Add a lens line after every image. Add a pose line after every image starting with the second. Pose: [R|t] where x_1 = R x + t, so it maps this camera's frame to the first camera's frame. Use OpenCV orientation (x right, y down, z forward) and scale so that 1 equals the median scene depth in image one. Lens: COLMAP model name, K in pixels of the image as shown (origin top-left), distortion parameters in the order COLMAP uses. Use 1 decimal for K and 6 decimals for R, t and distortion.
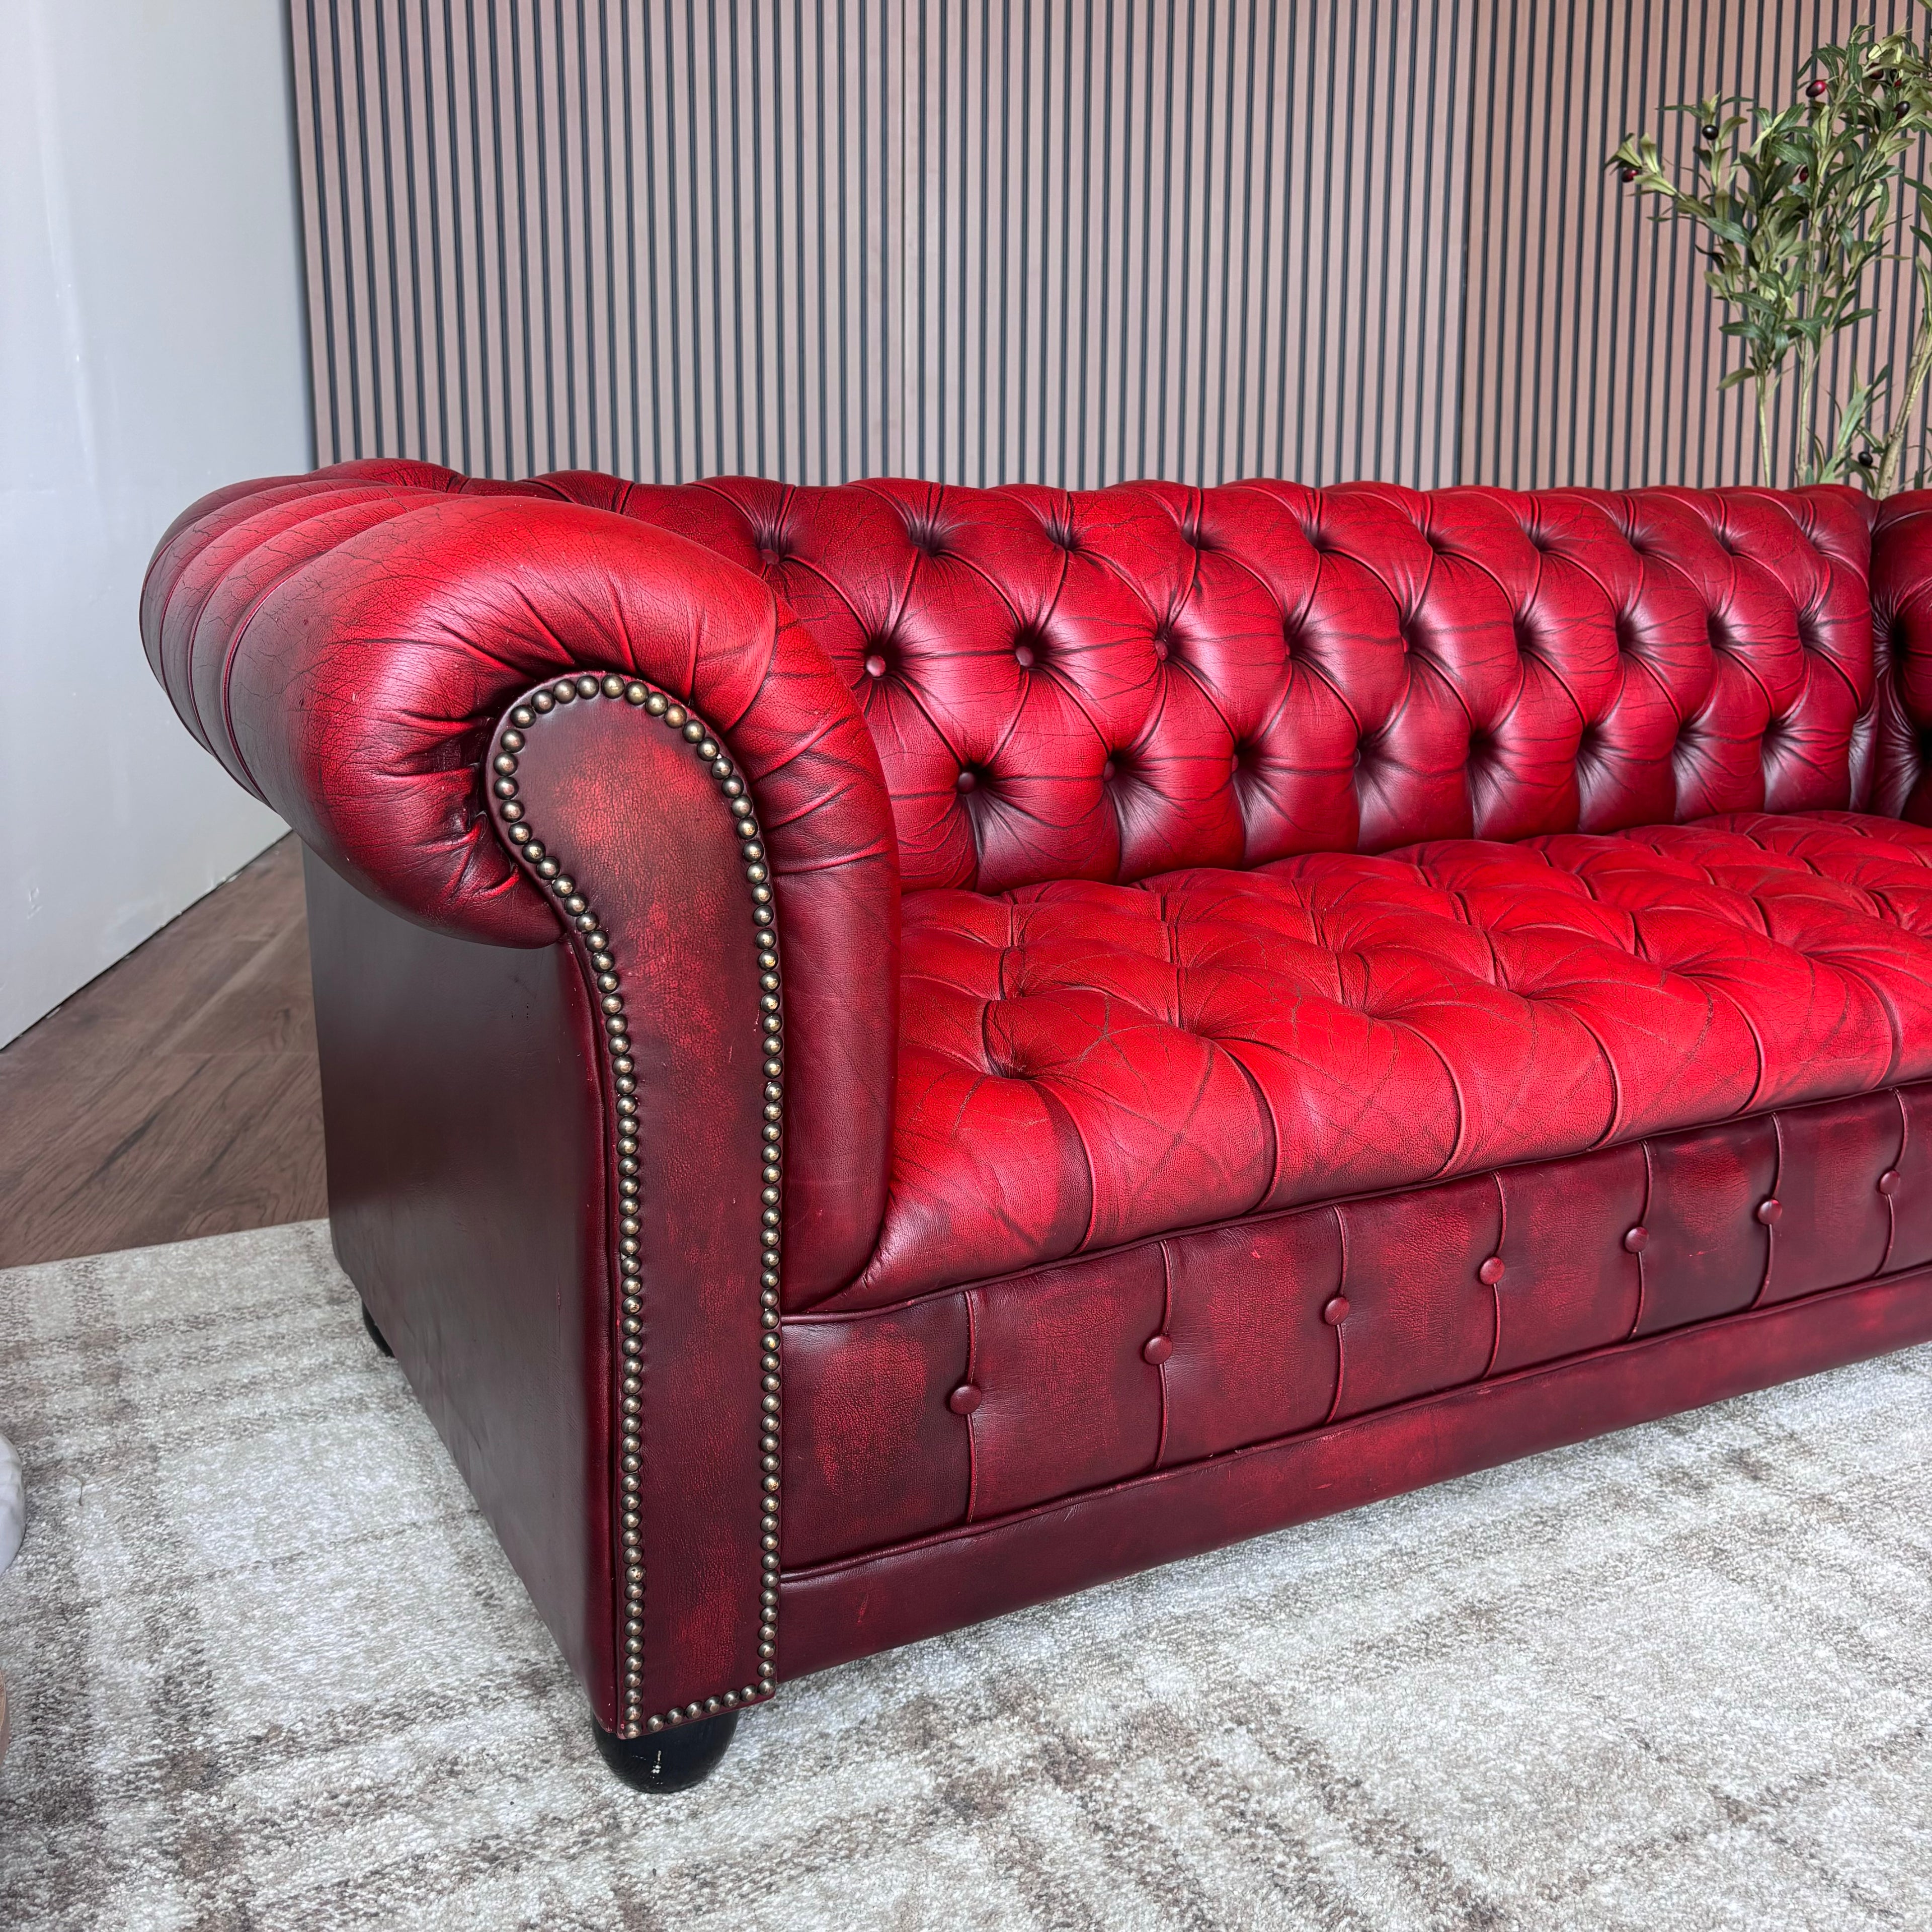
lens RADIAL K [[1973.5, 0, 982.0], [0, 1973.5, 964.4], [0, 0, 1]] dist [0.024209, 0.000000]
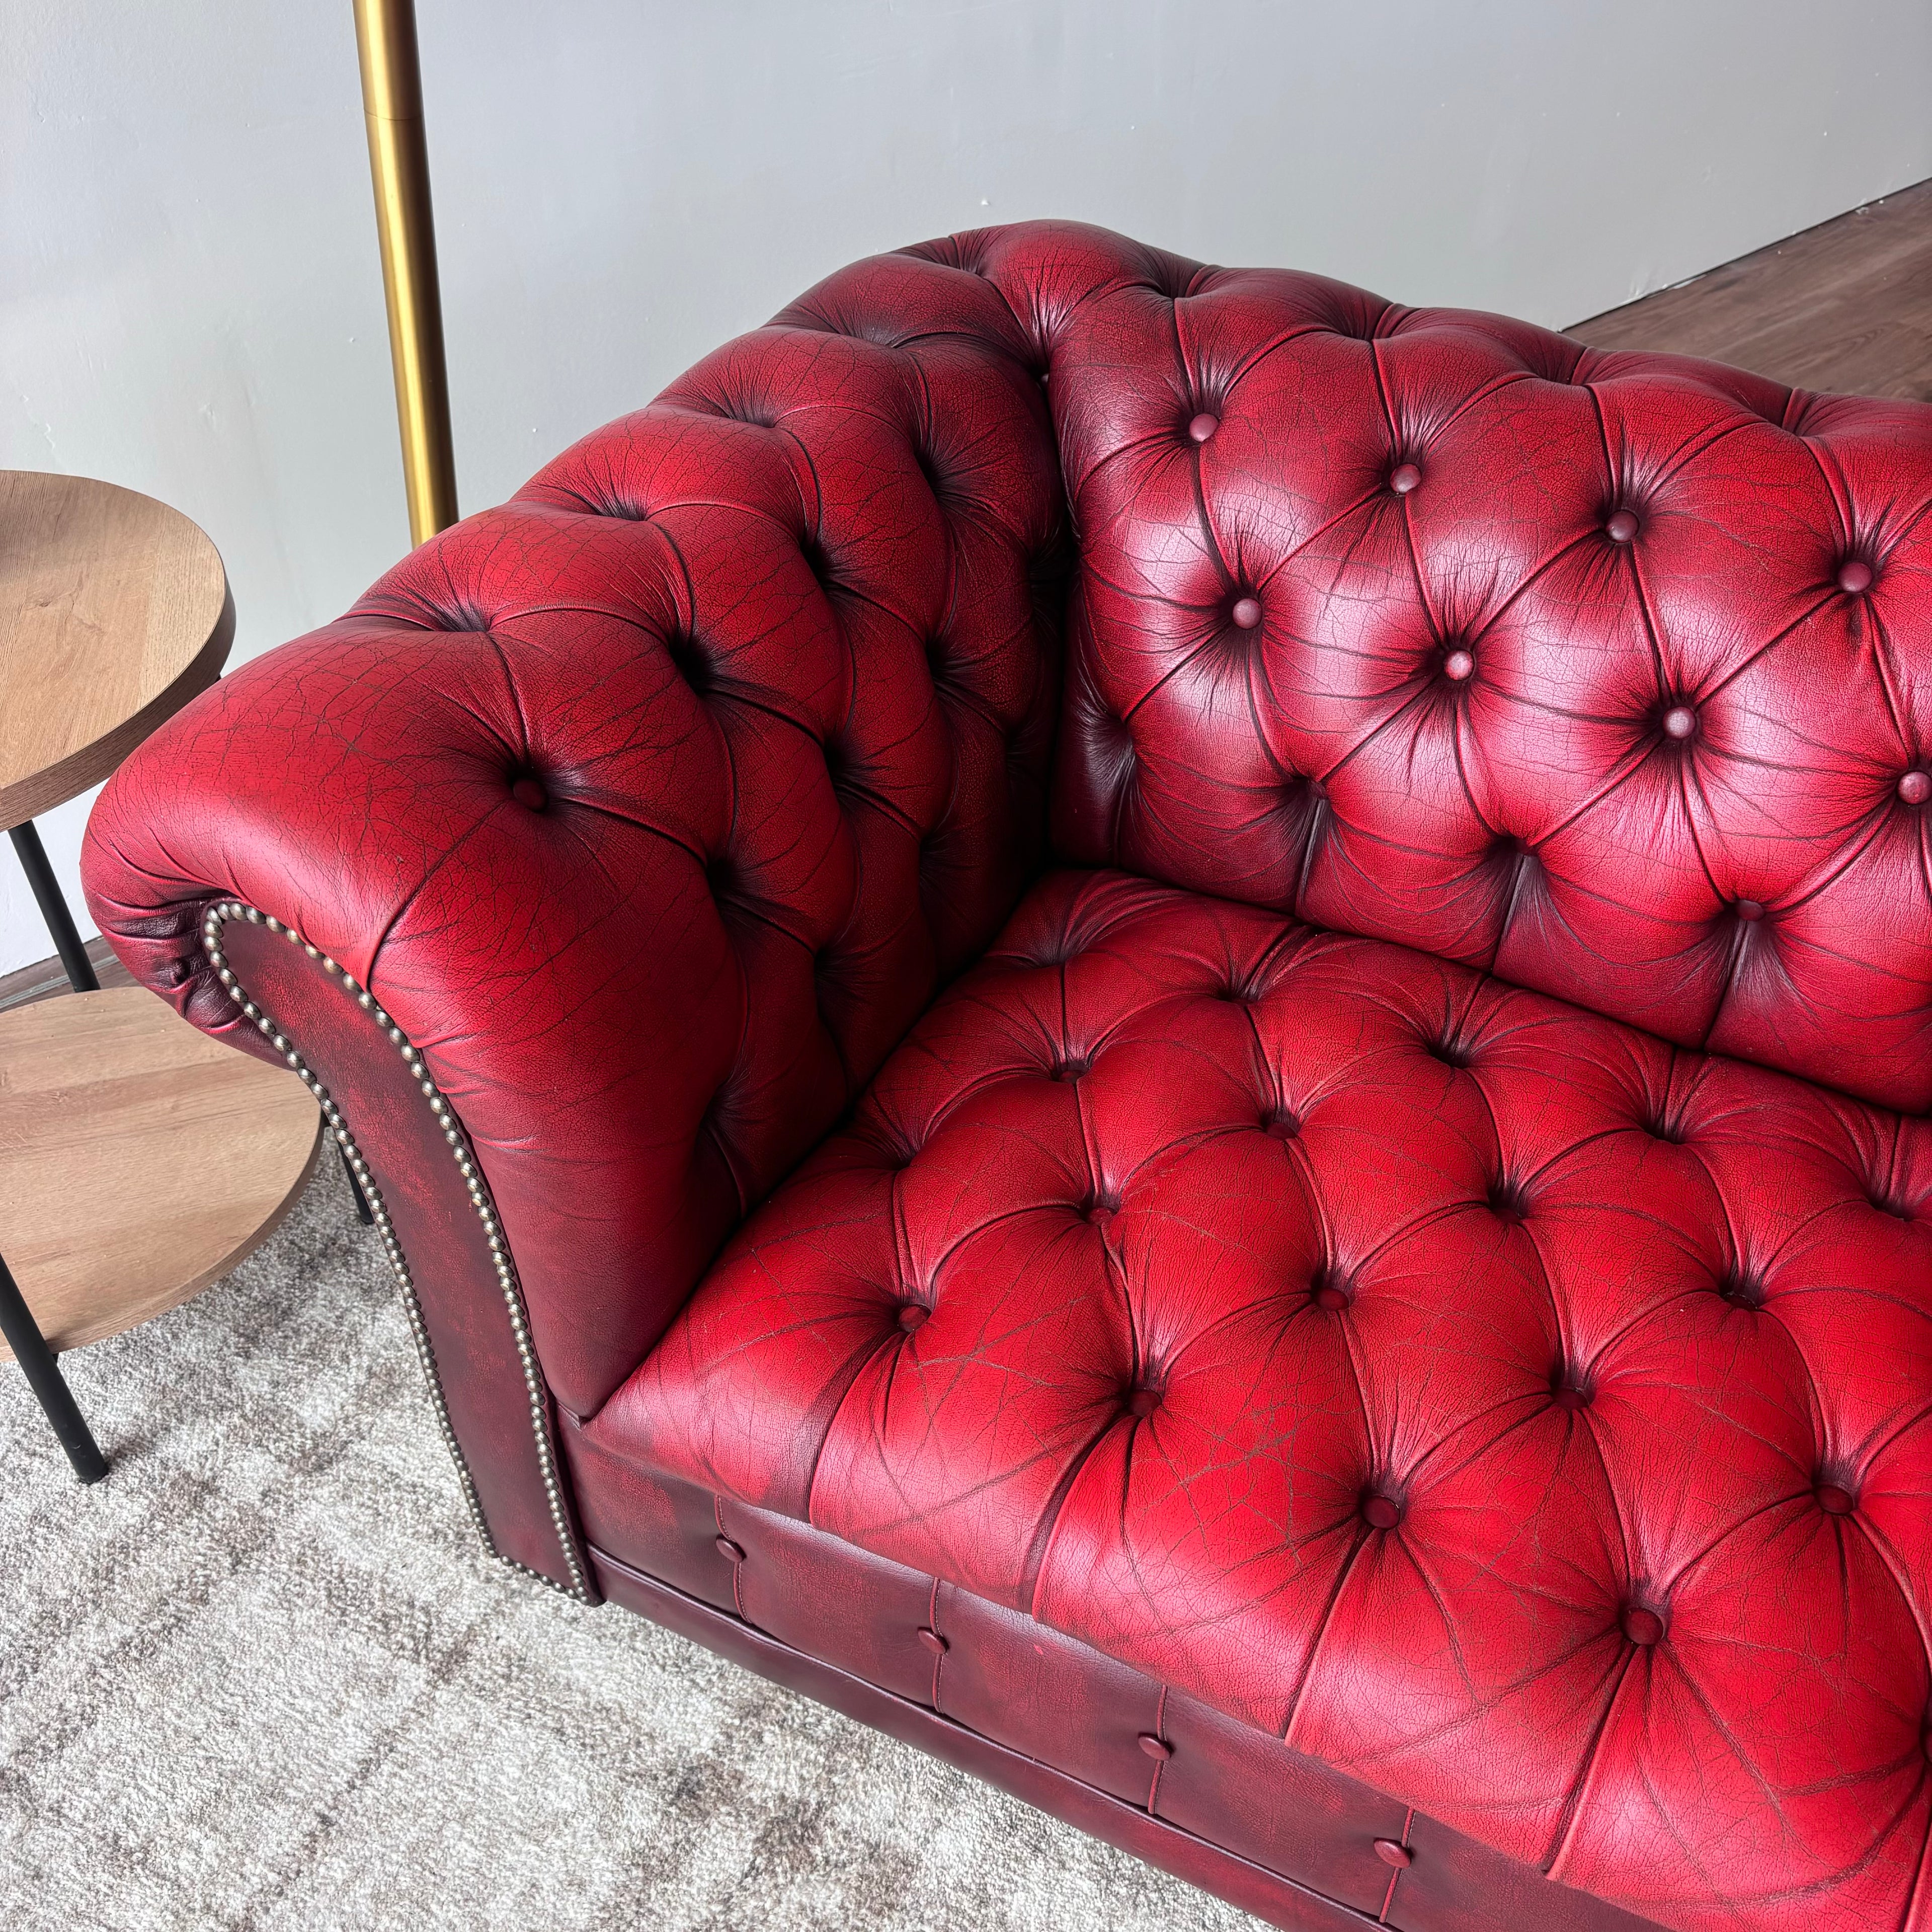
lens RADIAL K [[1973.5, 0, 986.7], [0, 1973.5, 971.8], [0, 0, 1]] dist [0.024209, 0.000000]
pose [[0.564597, 0.536889, -0.626881, 0.529752], [-0.207925, 0.827543, 0.521479, -0.570484], [0.798747, -0.164081, 0.578861, 0.537702]]
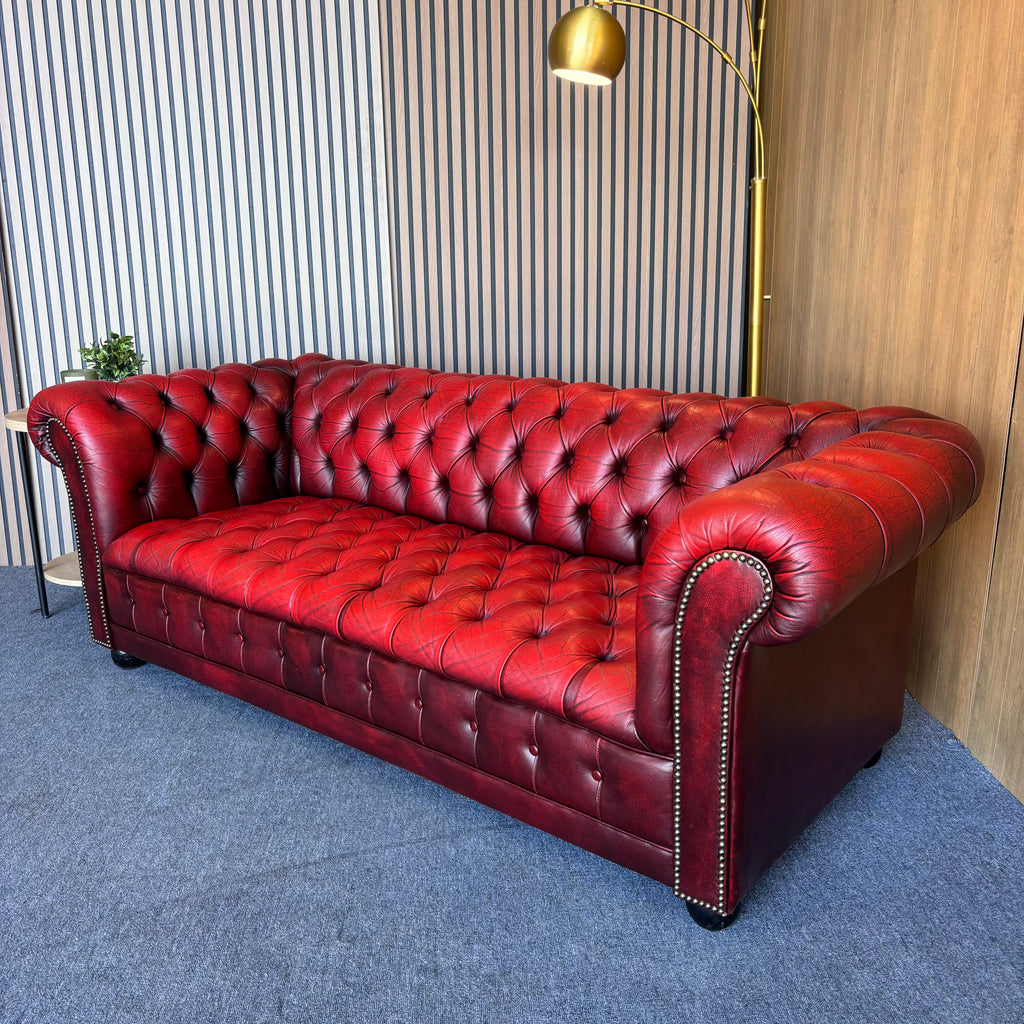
lens RADIAL K [[1046.0, 0, 517.9], [0, 1046.0, 522.8], [0, 0, 1]] dist [0.024209, 0.000000]
pose [[0.387214, 0.228419, -0.893247, 2.152566], [-0.213221, 0.964747, 0.154273, -0.434869], [0.896996, 0.130722, 0.422267, 0.744611]]
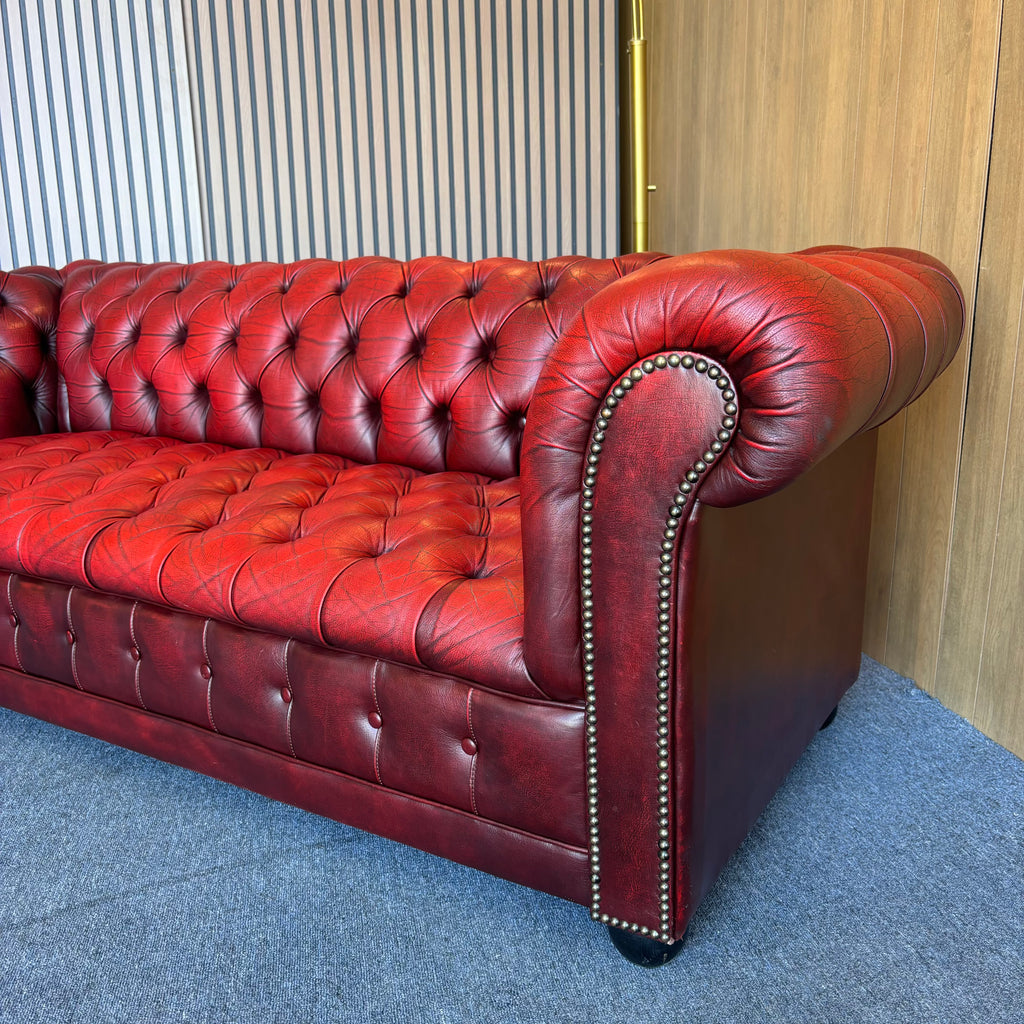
lens RADIAL K [[1046.0, 0, 522.1], [0, 1046.0, 514.4], [0, 0, 1]] dist [0.024209, 0.000000]
pose [[0.509000, 0.181099, -0.841500, 1.780726], [-0.191812, 0.976899, 0.094217, -0.208530], [0.839123, 0.113453, 0.531978, 1.001500]]
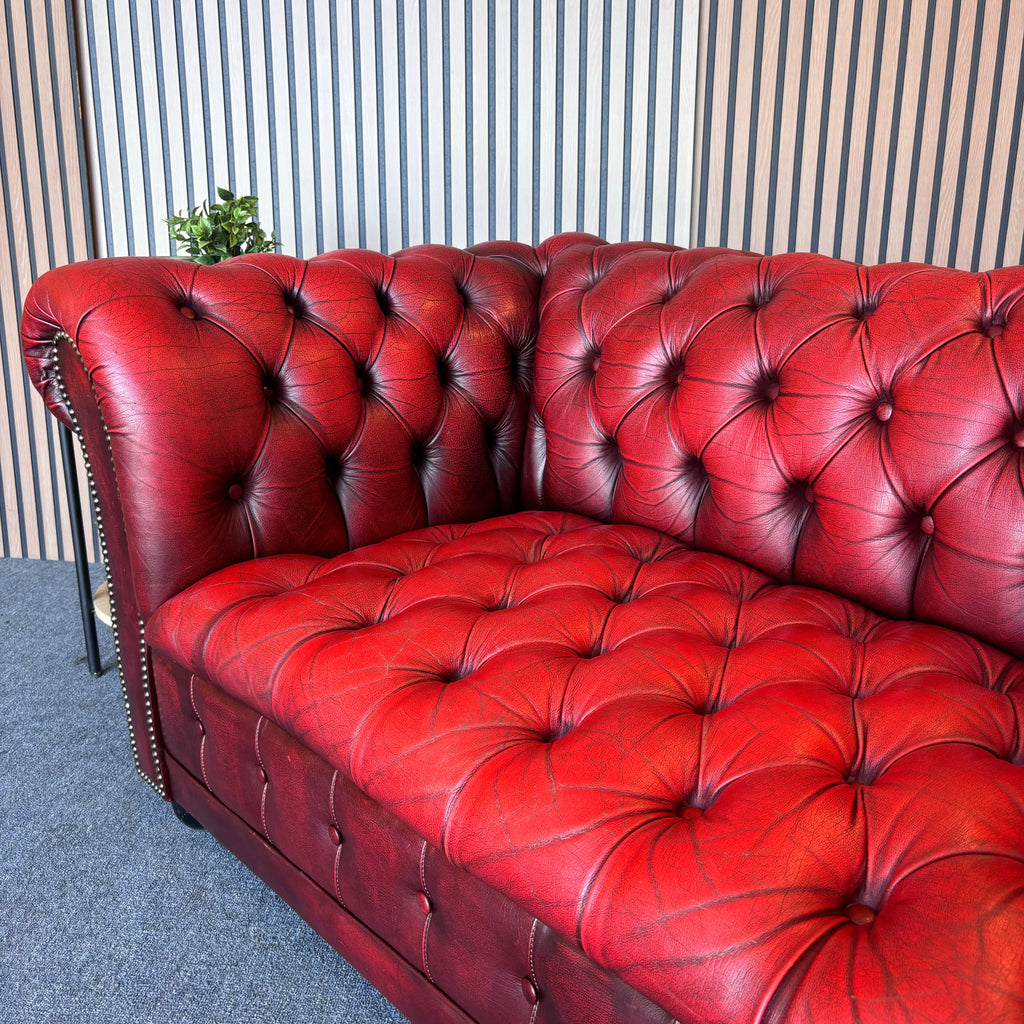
lens RADIAL K [[1046.0, 0, 509.8], [0, 1046.0, 505.5], [0, 0, 1]] dist [0.024209, 0.000000]
pose [[0.226954, 0.277447, -0.933550, 0.933656], [-0.242345, 0.944500, 0.221785, -0.281824], [0.943271, 0.175906, 0.281596, 0.921056]]
